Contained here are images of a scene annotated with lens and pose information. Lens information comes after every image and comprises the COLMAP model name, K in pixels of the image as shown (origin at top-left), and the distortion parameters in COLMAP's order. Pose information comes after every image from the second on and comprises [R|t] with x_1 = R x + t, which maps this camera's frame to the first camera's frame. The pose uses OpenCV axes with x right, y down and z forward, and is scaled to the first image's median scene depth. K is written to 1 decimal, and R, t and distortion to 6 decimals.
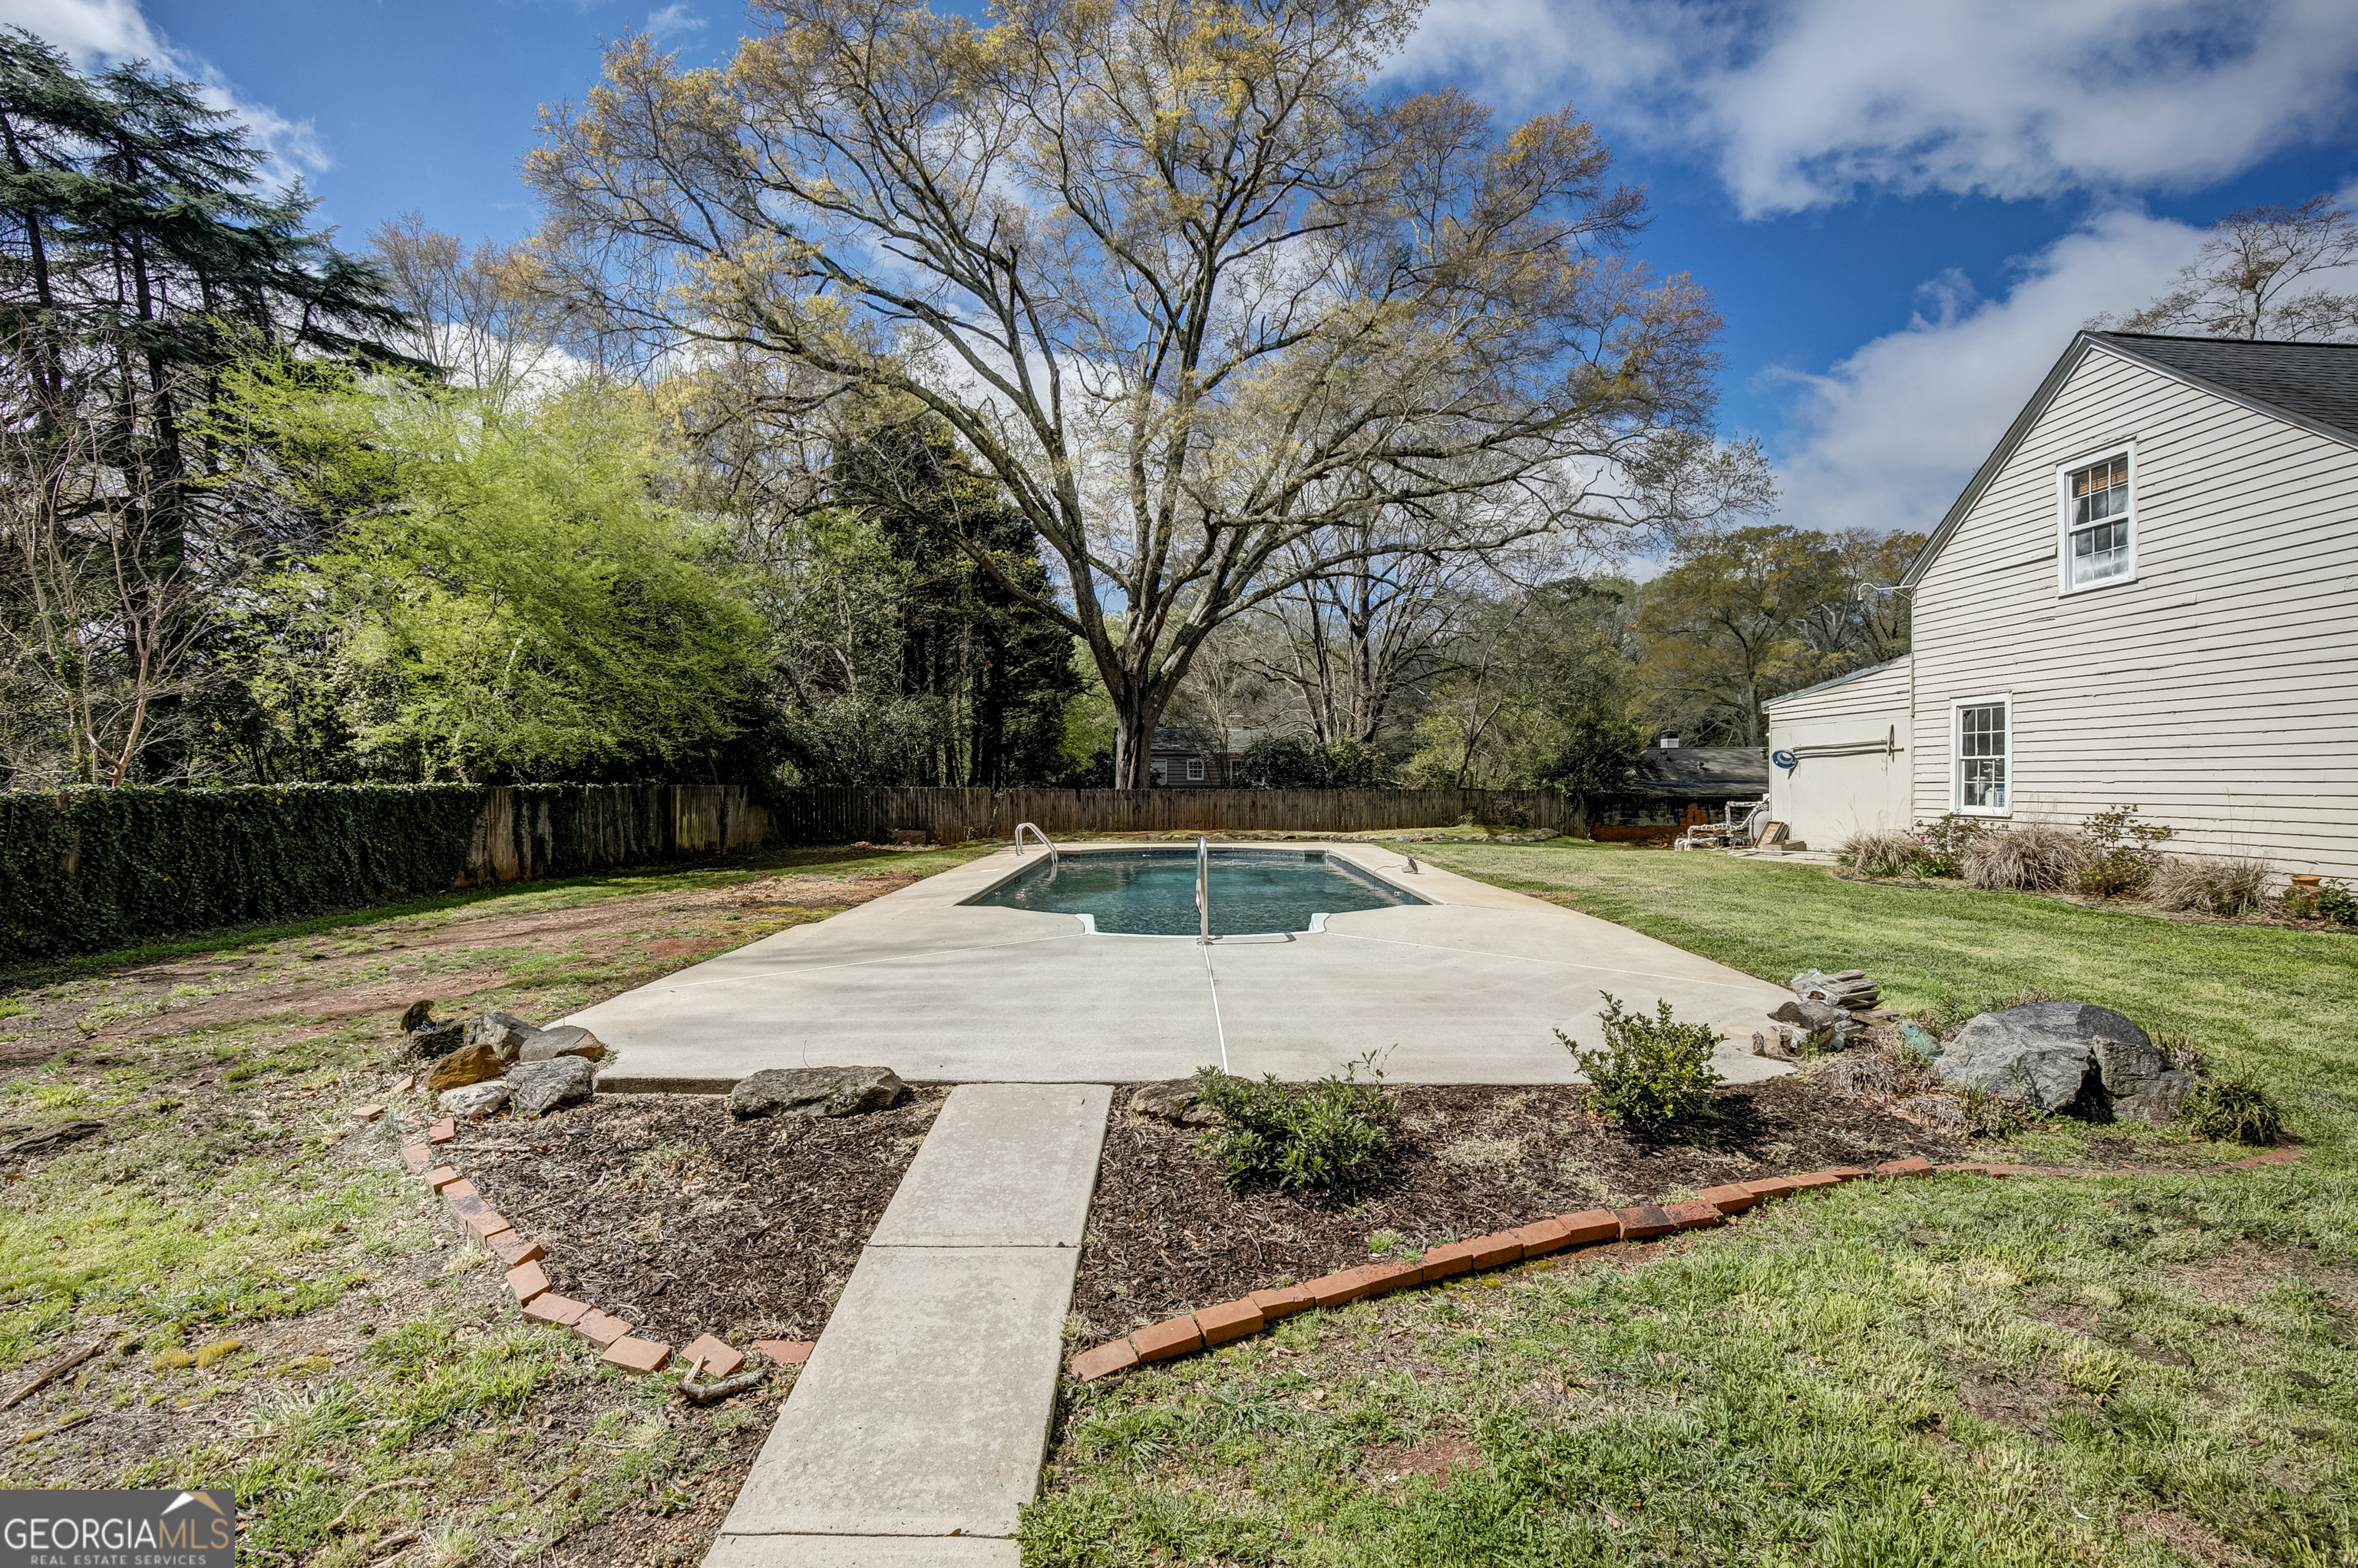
lens RADIAL K [[1124.8, 0, 1179.0], [0, 1124.8, 784.0], [0, 0, 1]] dist [-0.026394, 0.001314]
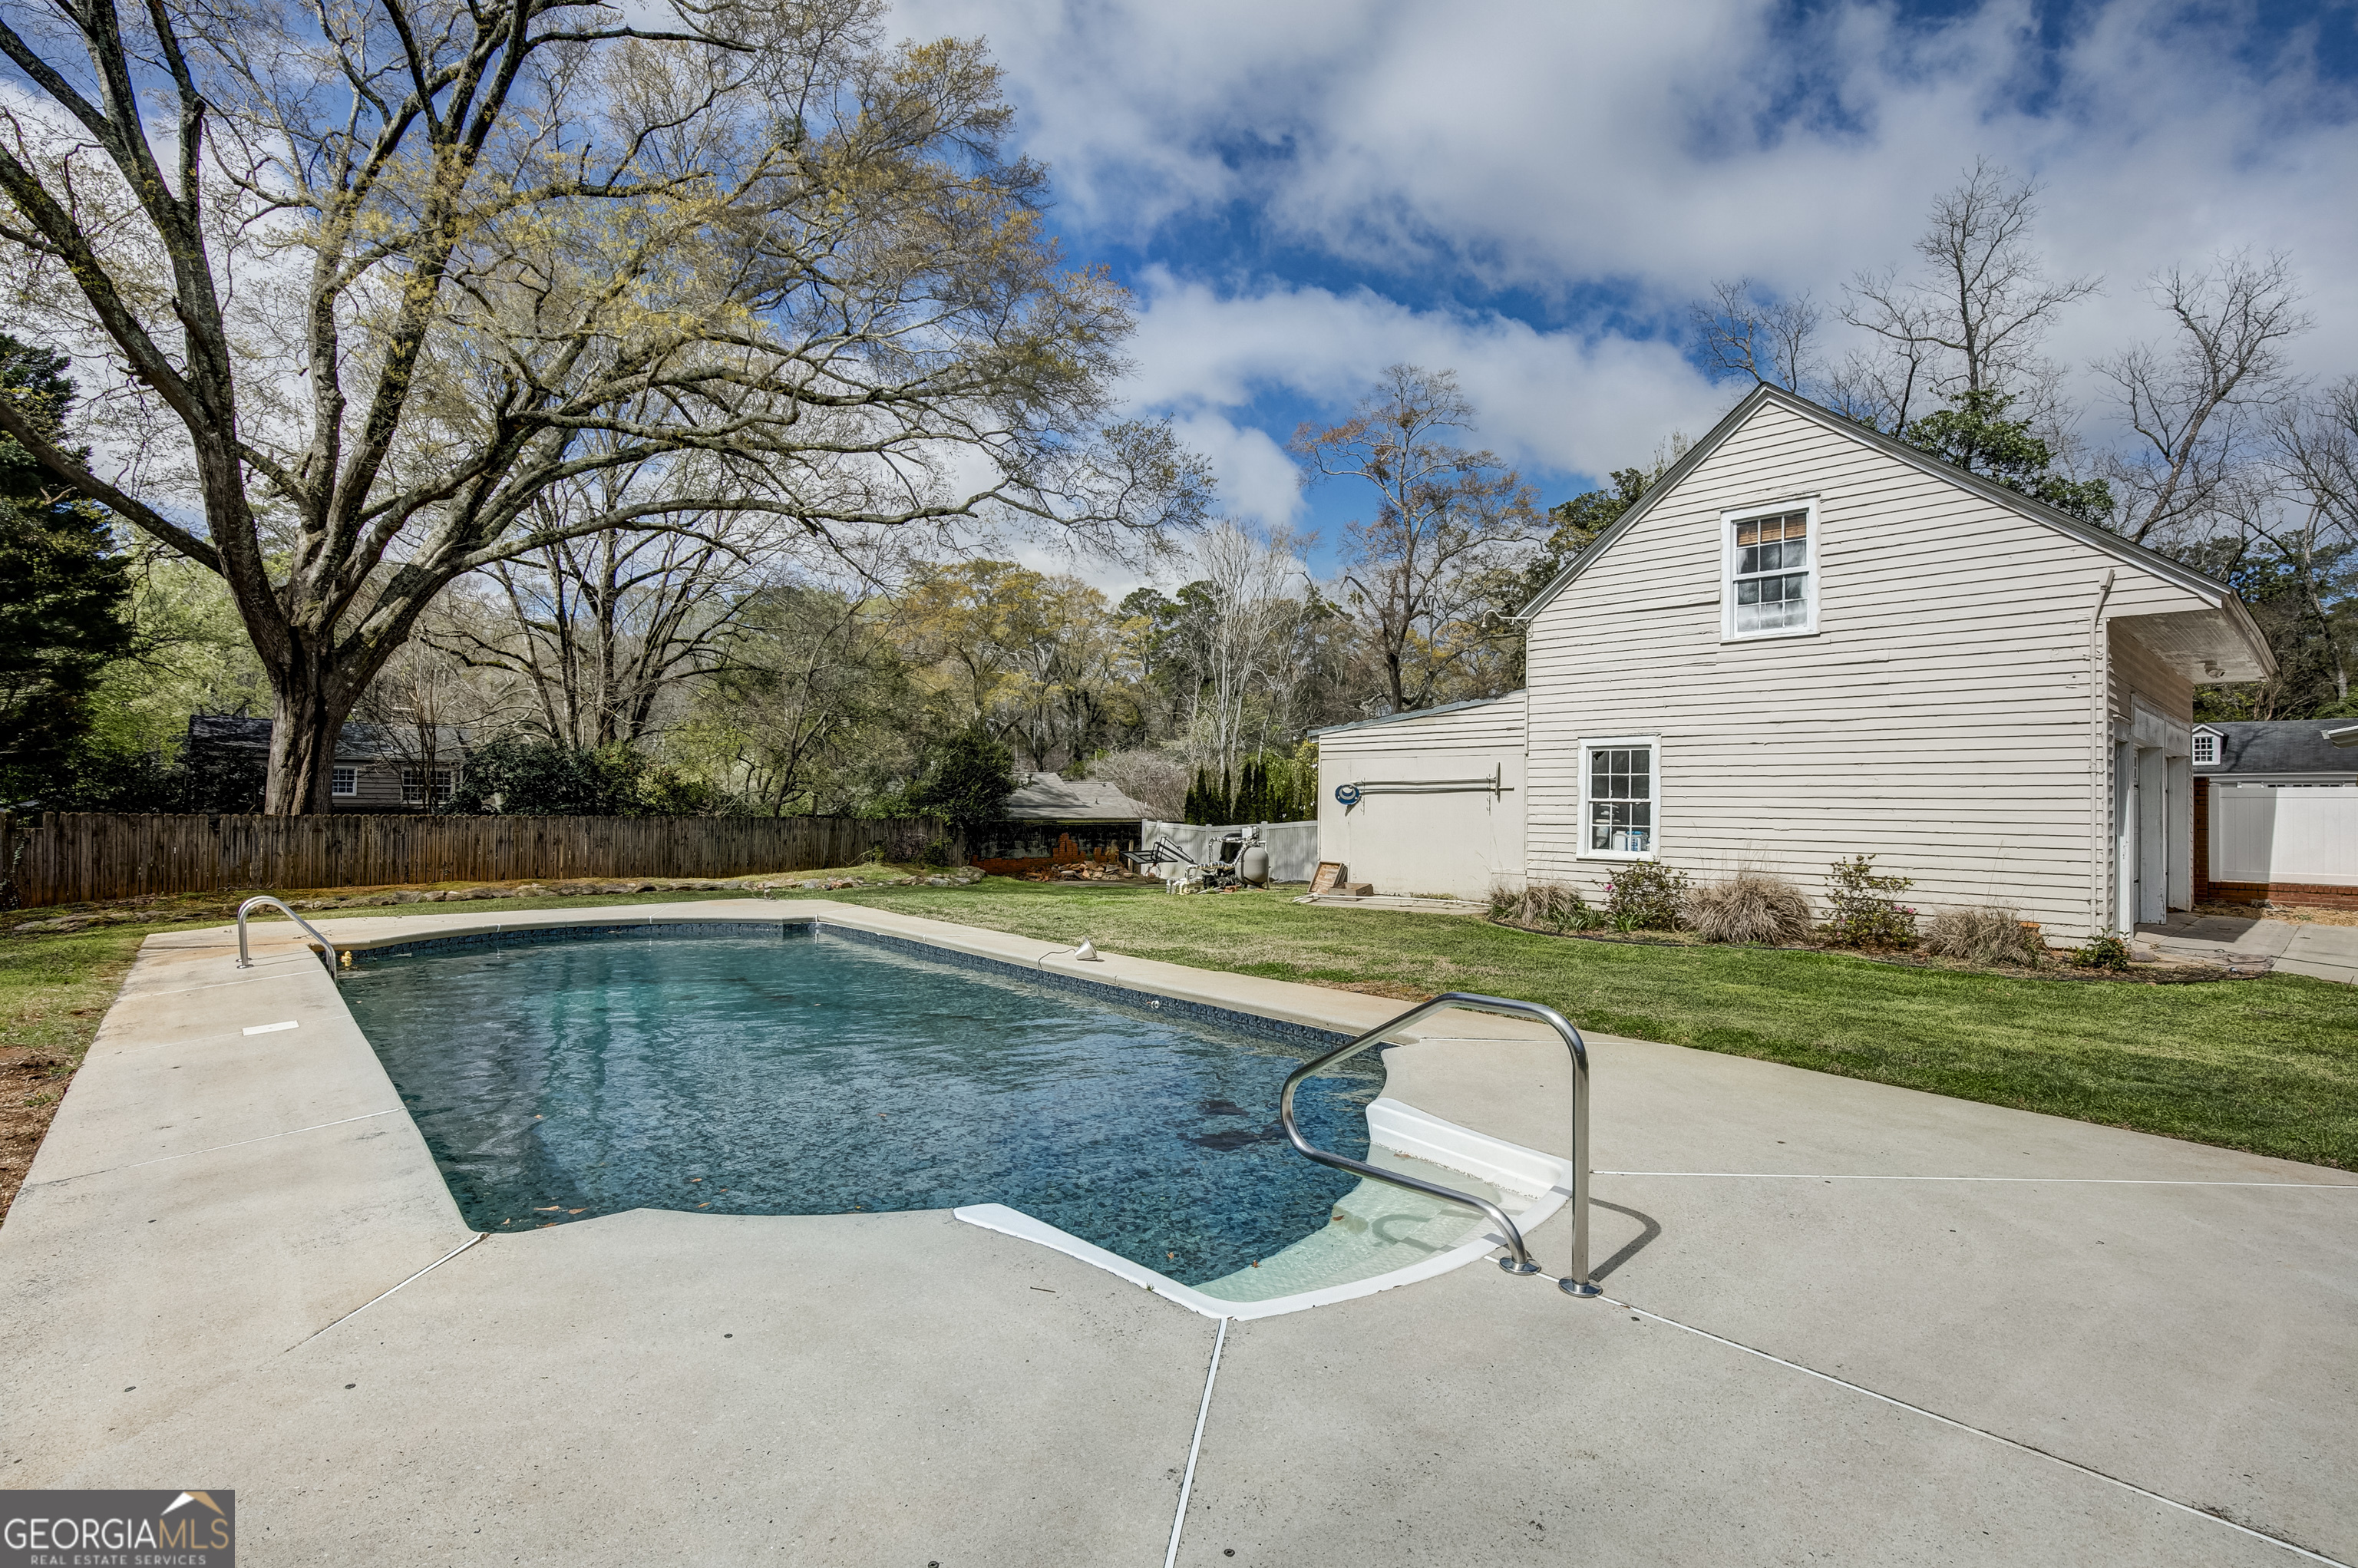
lens RADIAL K [[1124.8, 0, 1179.0], [0, 1124.8, 784.0], [0, 0, 1]] dist [-0.026394, 0.001314]
pose [[0.747814, 0.022706, 0.663520, -0.174022], [-0.012884, 0.999723, -0.019690, -0.011174], [-0.663783, 0.006176, 0.747900, 0.412869]]
